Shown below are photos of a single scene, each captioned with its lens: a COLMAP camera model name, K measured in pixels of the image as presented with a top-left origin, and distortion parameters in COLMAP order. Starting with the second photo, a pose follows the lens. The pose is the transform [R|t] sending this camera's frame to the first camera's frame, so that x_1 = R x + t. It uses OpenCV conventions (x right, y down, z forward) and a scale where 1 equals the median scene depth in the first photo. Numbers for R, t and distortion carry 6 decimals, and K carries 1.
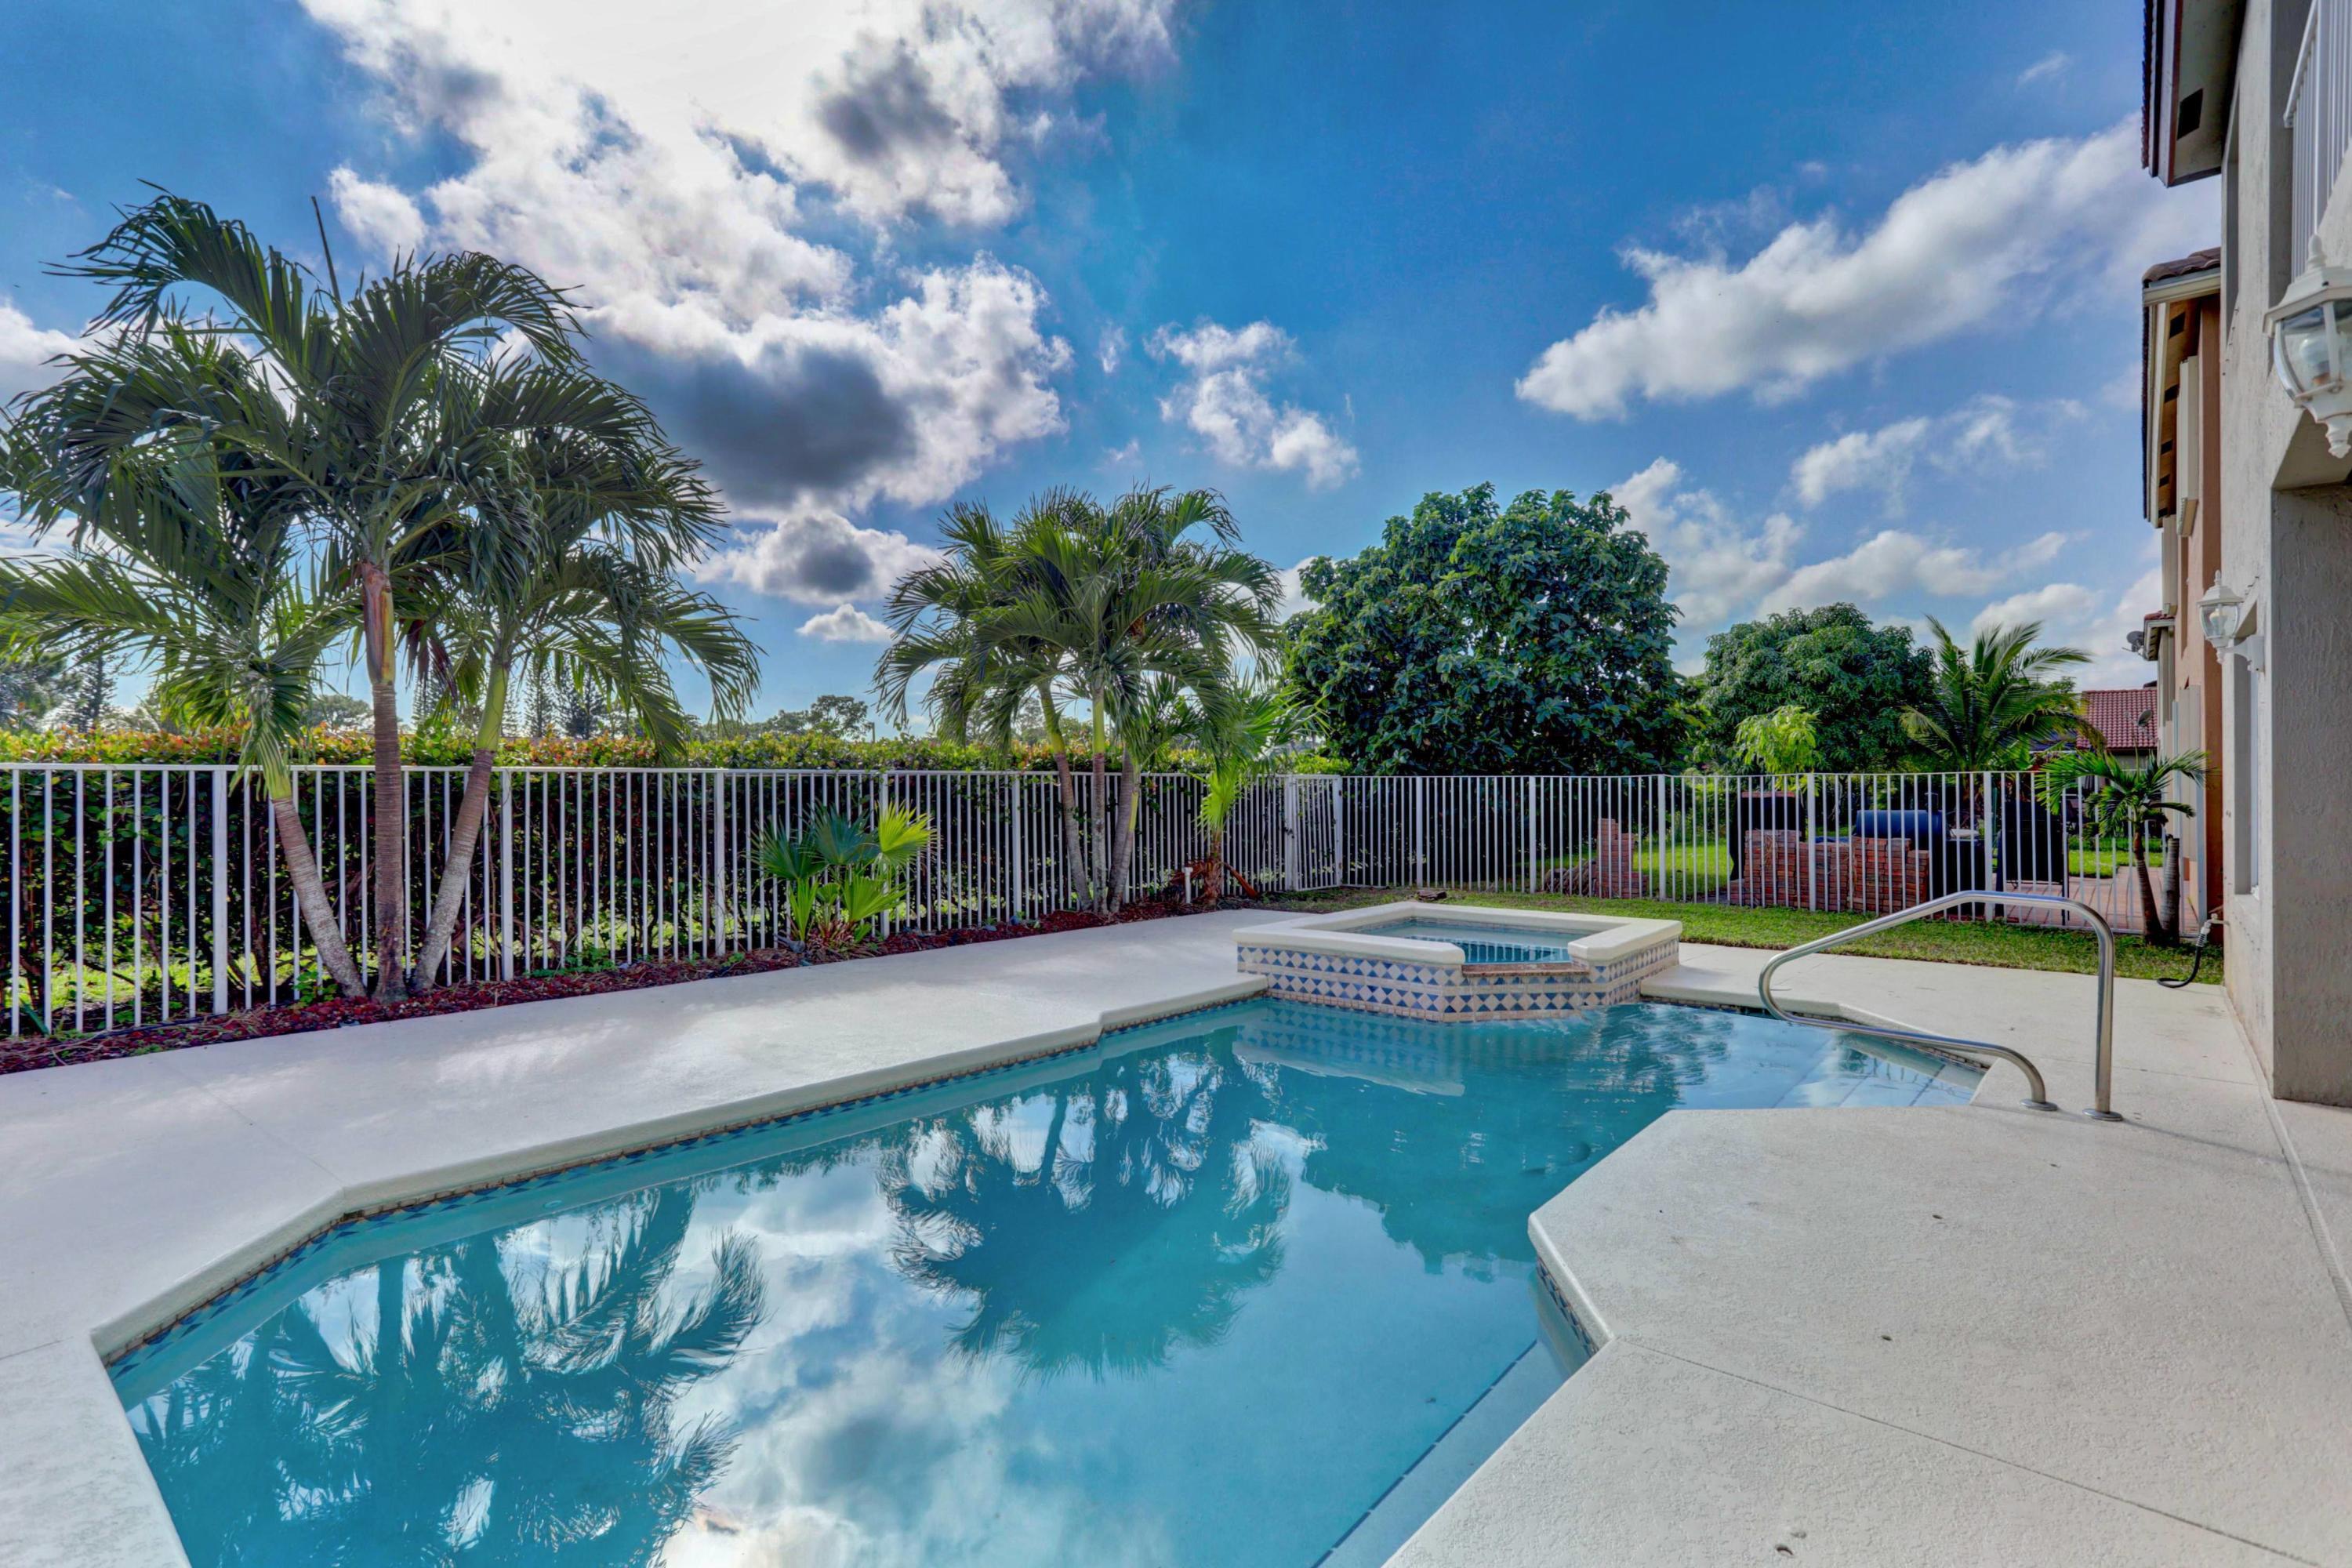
lens RADIAL K [[1156.1, 0, 1177.2], [0, 1156.1, 775.1], [0, 0, 1]] dist [-0.057549, 0.032236]
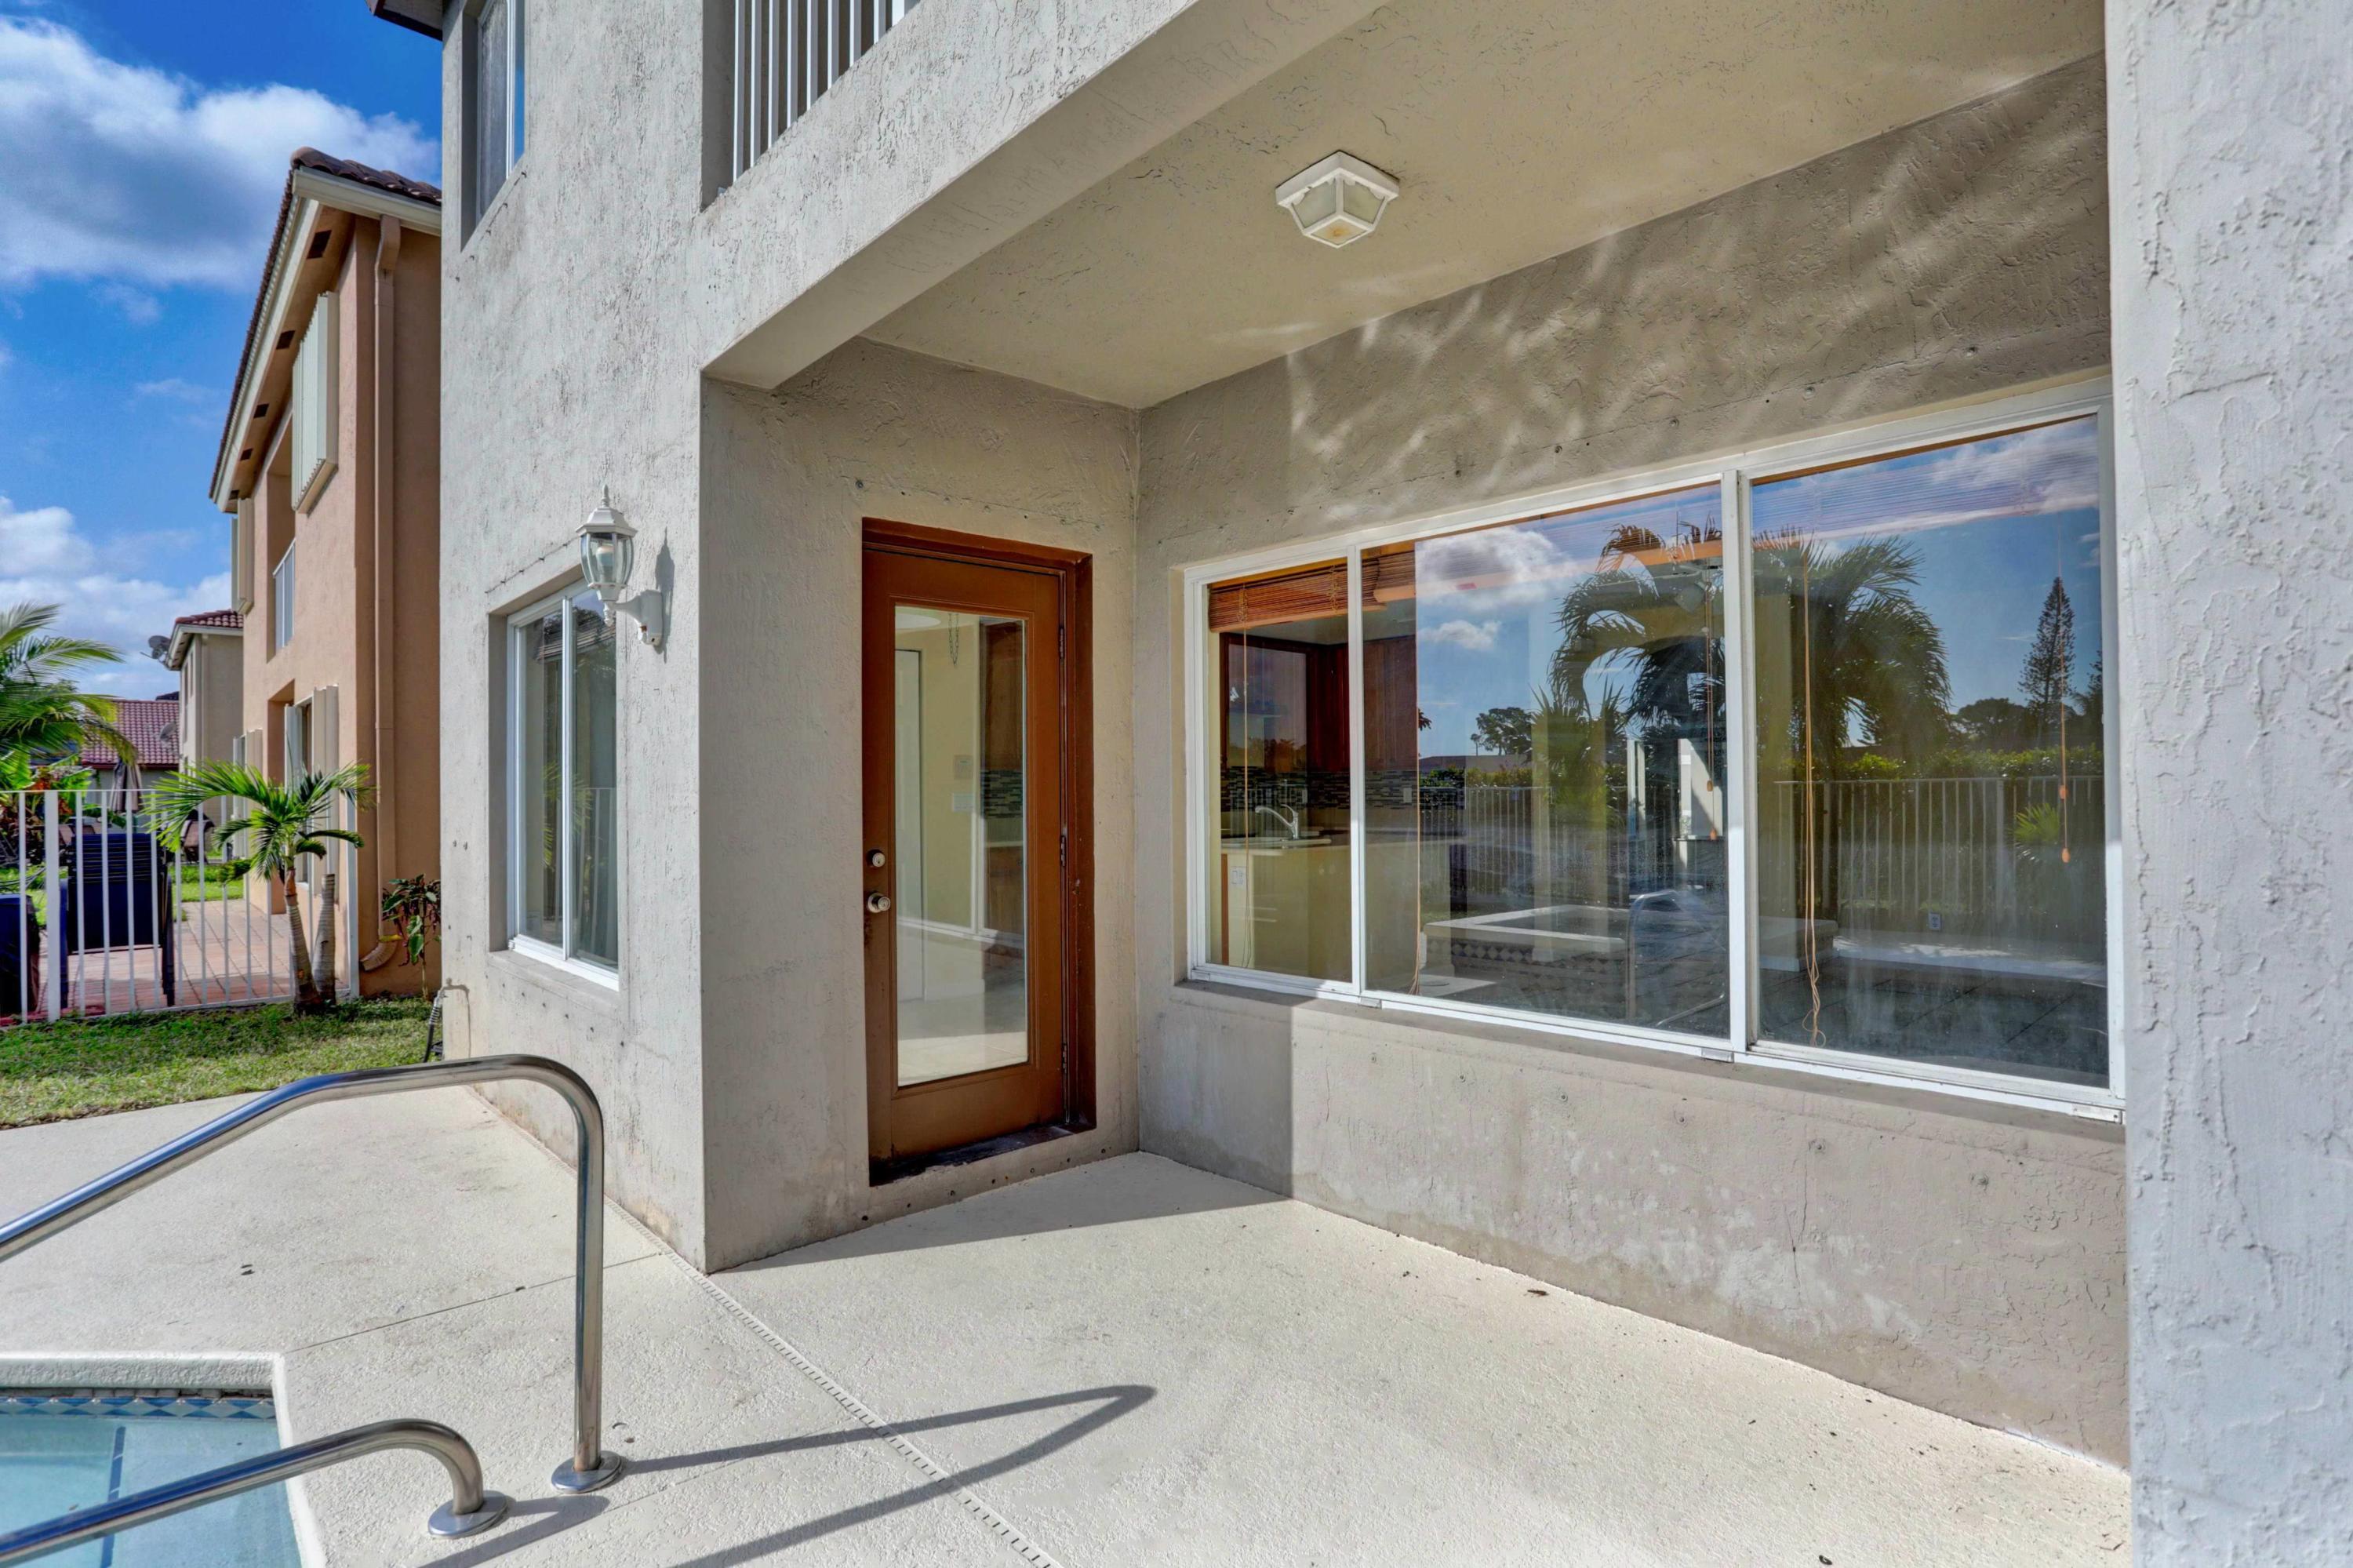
lens RADIAL K [[1156.6, 0, 1174.0], [0, 1156.6, 786.6], [0, 0, 1]] dist [-0.057549, 0.032236]
pose [[0.113798, 0.006544, 0.993482, 0.132514], [0.000215, 0.999978, -0.006612, -0.000541], [-0.993504, 0.000966, 0.113794, 0.260130]]
